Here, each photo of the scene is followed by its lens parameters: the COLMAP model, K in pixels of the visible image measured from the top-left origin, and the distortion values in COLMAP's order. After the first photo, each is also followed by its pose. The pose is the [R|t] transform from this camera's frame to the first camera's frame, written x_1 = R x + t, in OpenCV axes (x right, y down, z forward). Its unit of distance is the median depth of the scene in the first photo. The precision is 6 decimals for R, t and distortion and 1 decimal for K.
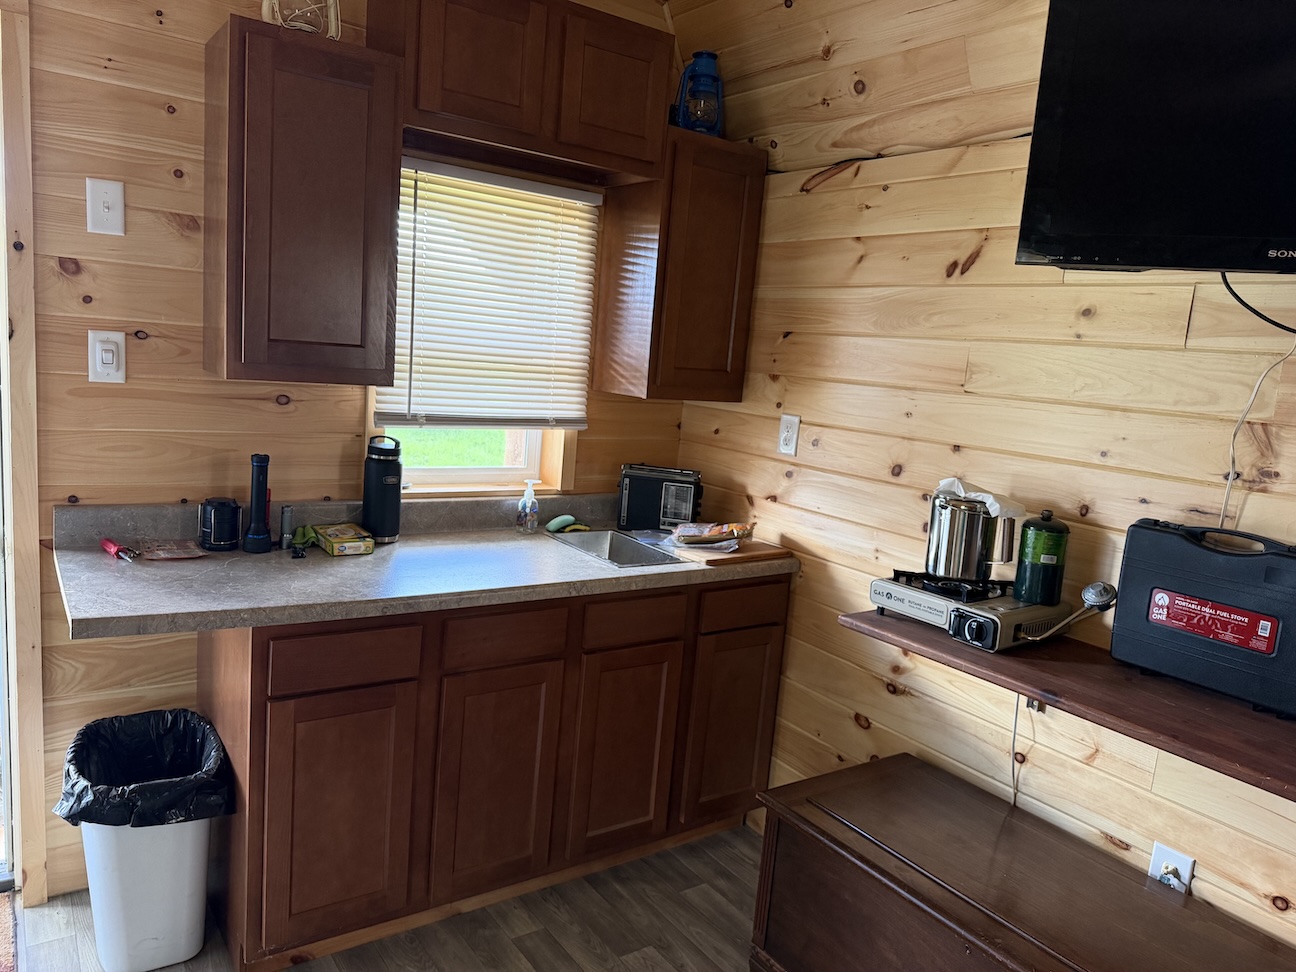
lens RADIAL K [[904.0, 0, 650.3], [0, 904.0, 494.5], [0, 0, 1]] dist [0.023592, -0.037596]
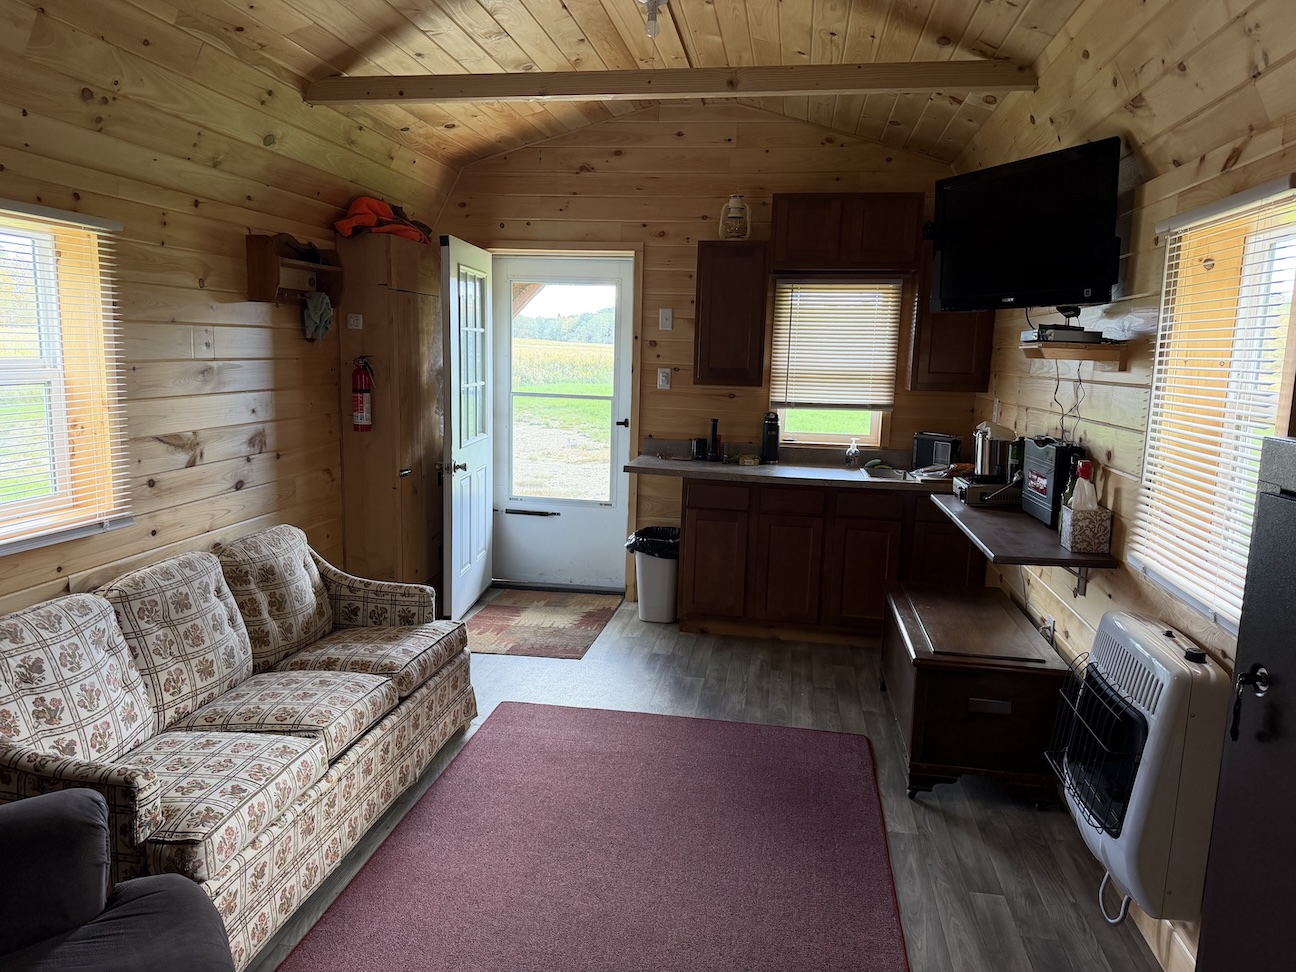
lens RADIAL K [[904.0, 0, 628.1], [0, 904.0, 491.0], [0, 0, 1]] dist [0.023592, -0.037596]
pose [[0.704419, 0.043826, -0.708430, 0.992755], [-0.079145, 0.996717, -0.017037, 0.185402], [0.705358, 0.068070, 0.705575, -0.720483]]
